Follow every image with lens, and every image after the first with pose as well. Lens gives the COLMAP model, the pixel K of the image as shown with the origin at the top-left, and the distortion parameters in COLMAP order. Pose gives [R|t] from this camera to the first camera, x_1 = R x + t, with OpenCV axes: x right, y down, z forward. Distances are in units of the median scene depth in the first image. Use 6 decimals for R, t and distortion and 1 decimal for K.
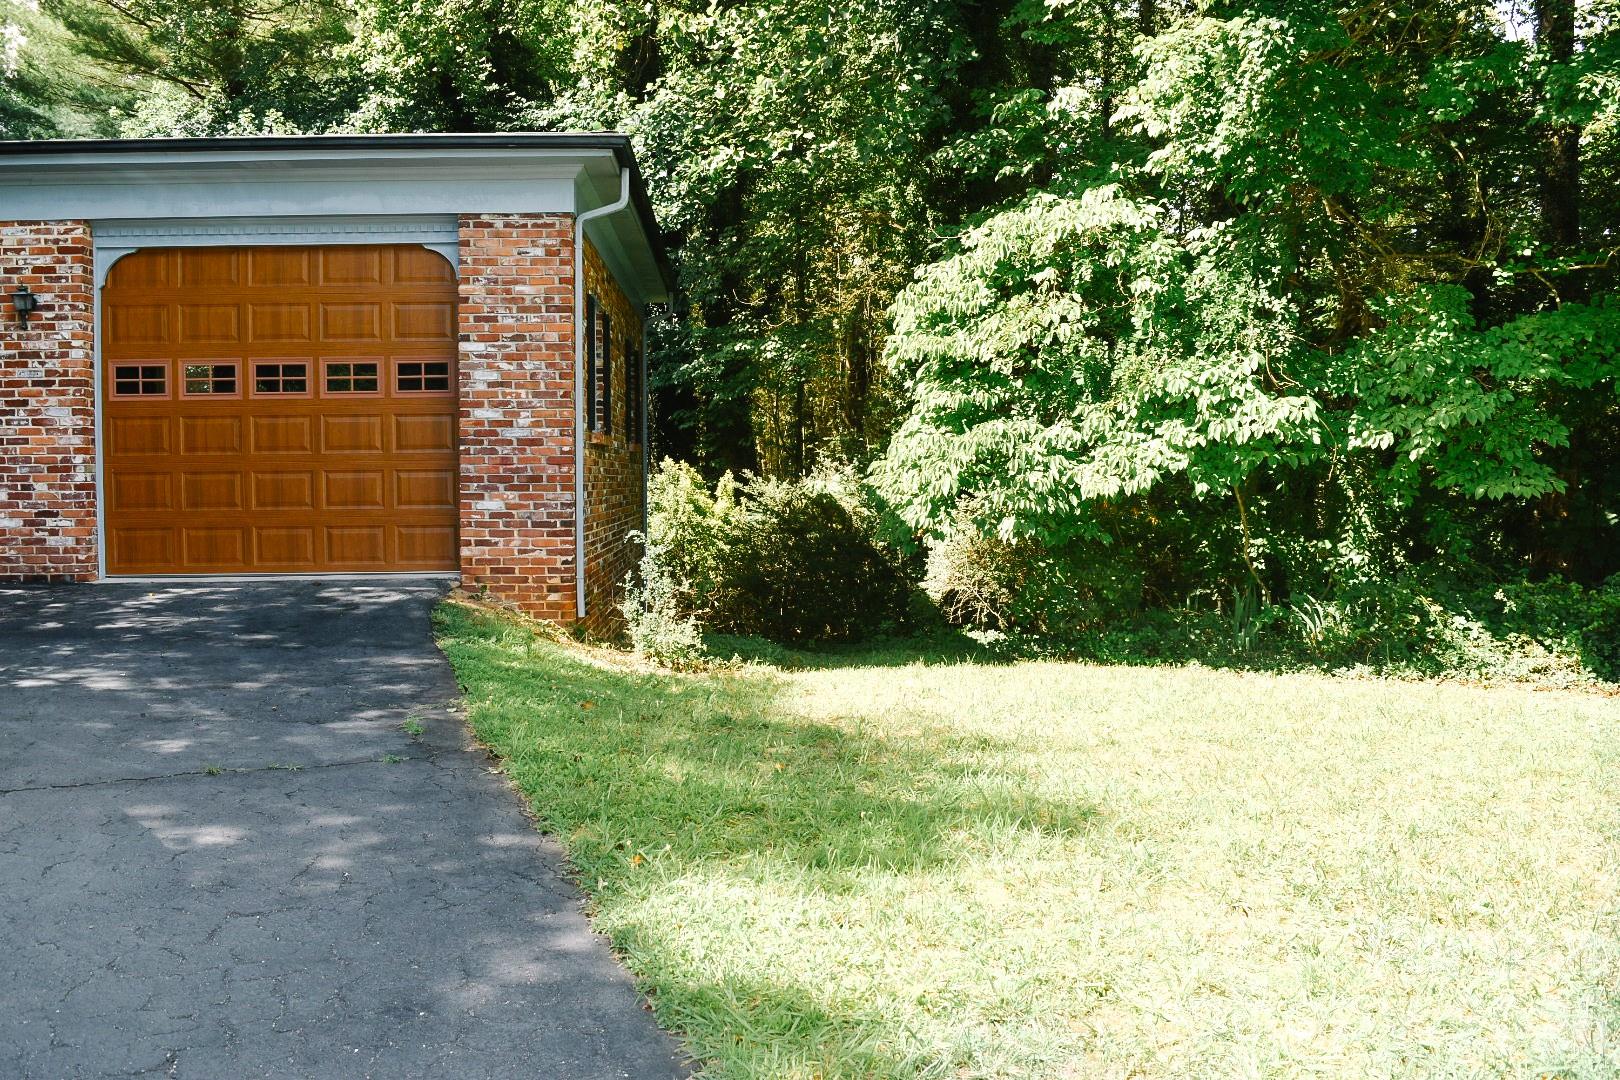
lens RADIAL K [[1275.2, 0, 840.1], [0, 1275.2, 522.2], [0, 0, 1]] dist [-0.087519, 0.013665]
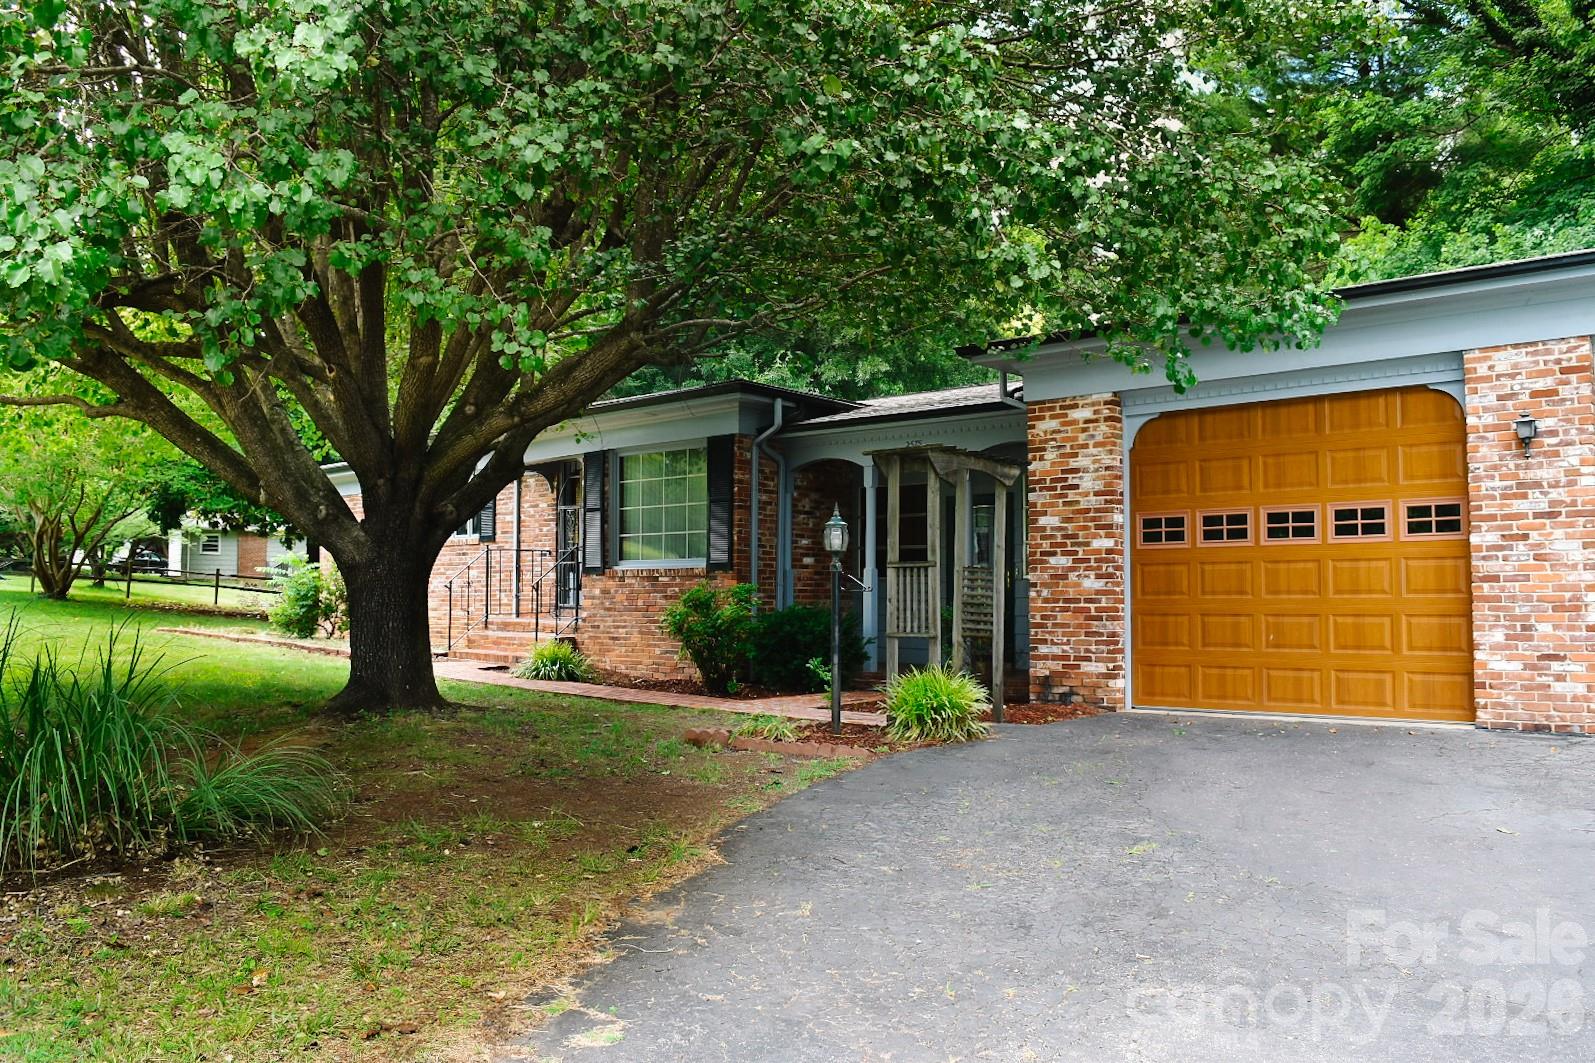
lens RADIAL K [[1255.5, 0, 827.1], [0, 1255.5, 514.0], [0, 0, 1]] dist [-0.087519, 0.013665]
pose [[0.719981, -0.045224, -0.692519, -0.402211], [-0.039521, 0.993583, -0.105974, 0.004500], [0.692867, 0.103668, 0.713574, -0.025461]]
